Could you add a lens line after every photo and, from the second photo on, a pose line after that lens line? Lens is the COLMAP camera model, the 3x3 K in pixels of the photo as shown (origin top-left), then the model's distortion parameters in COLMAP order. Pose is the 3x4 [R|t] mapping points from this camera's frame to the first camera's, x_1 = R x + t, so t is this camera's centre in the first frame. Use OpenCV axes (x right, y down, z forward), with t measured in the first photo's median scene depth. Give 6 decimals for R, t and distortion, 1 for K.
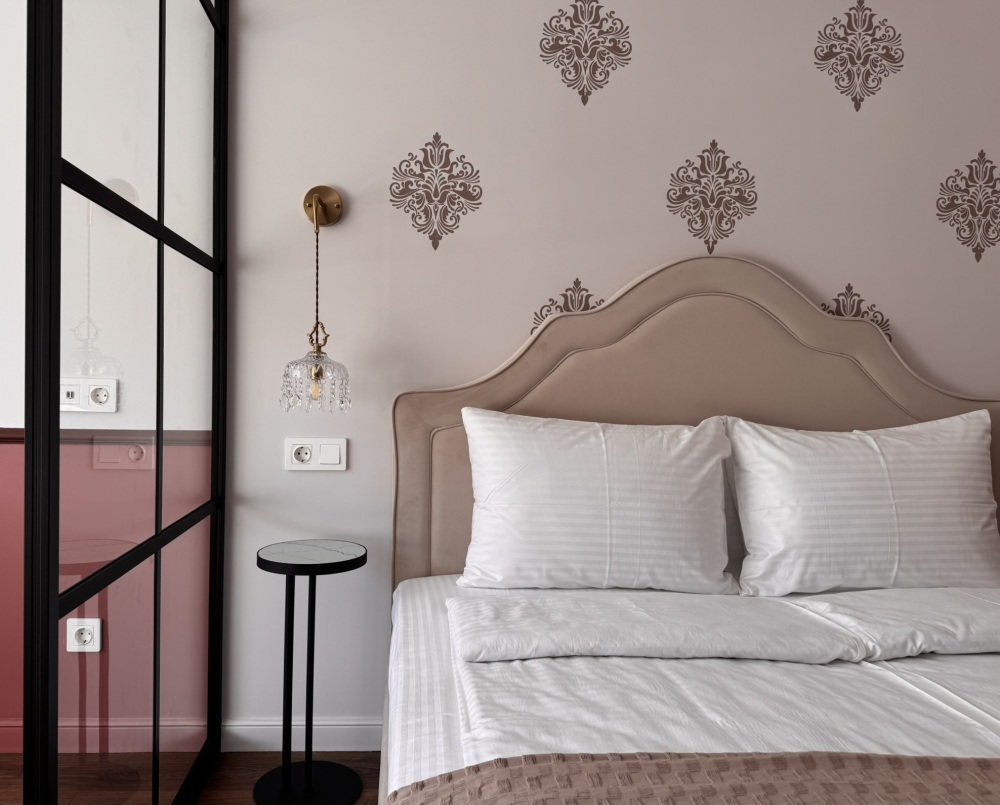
lens RADIAL K [[774.5, 0, 483.4], [0, 774.5, 408.9], [0, 0, 1]] dist [0.091000, -0.122819]
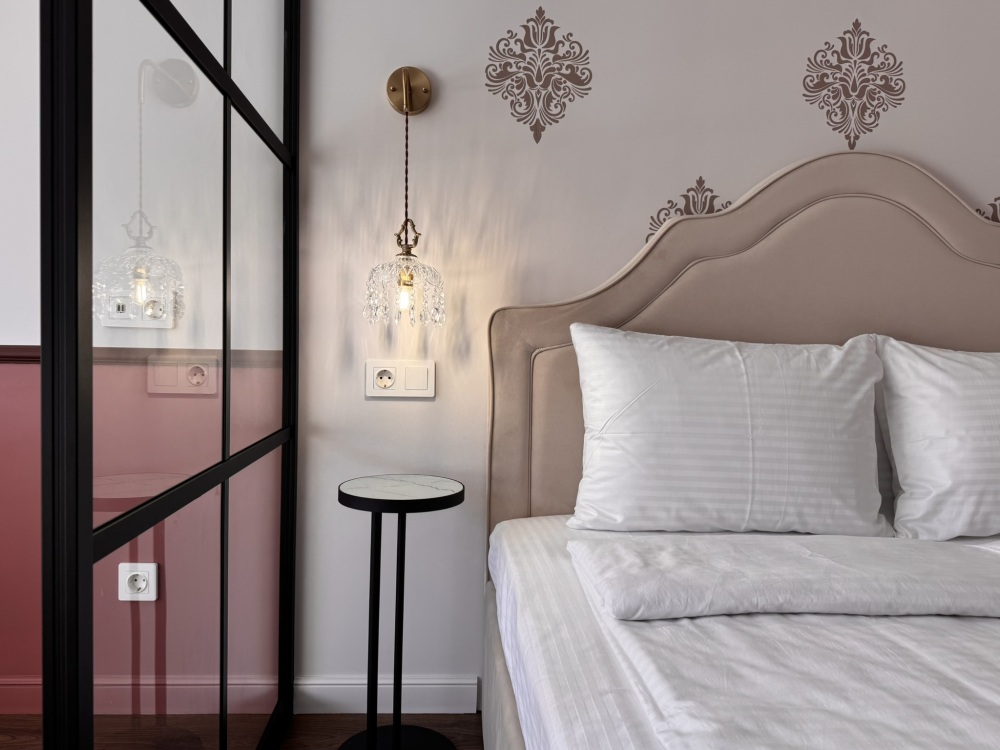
lens RADIAL K [[711.3, 0, 507.7], [0, 711.3, 388.1], [0, 0, 1]] dist [0.056061, -0.070162]
pose [[0.999990, 0.003866, 0.002102, -0.102681], [-0.003902, 0.999841, 0.017399, 0.058972], [-0.002034, -0.017407, 0.999846, 0.212657]]
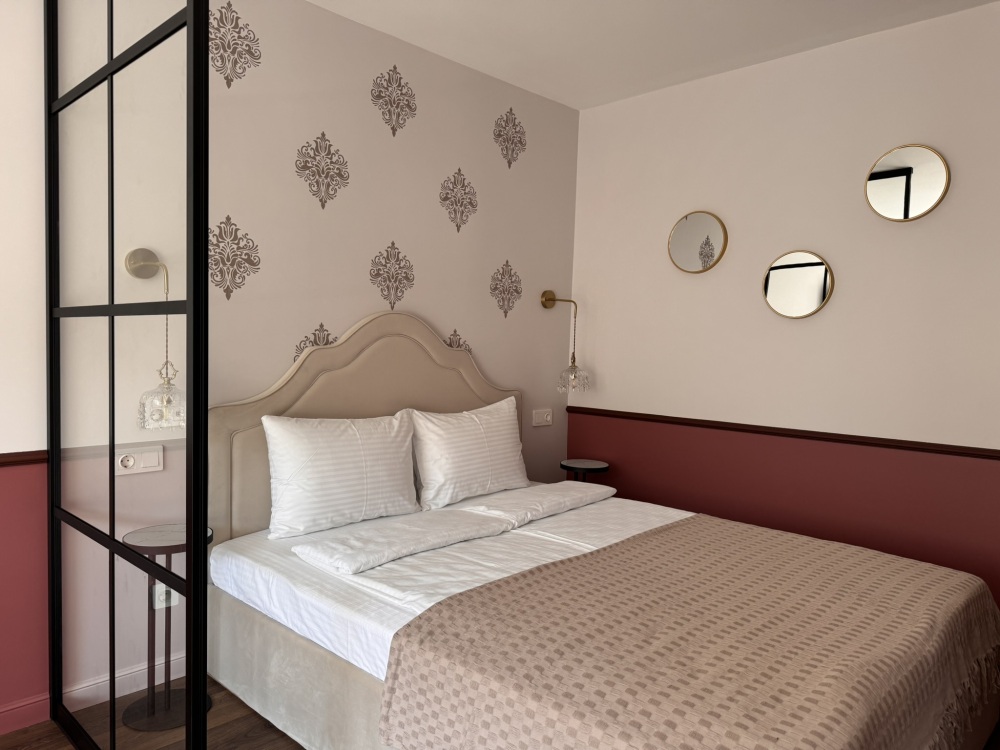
lens RADIAL K [[711.3, 0, 509.8], [0, 711.3, 382.6], [0, 0, 1]] dist [0.056061, -0.070162]
pose [[0.706291, -0.041412, 0.706710, -0.653087], [0.005474, 0.998577, 0.053045, -0.134351], [-0.707901, -0.033596, 0.705512, -0.257661]]
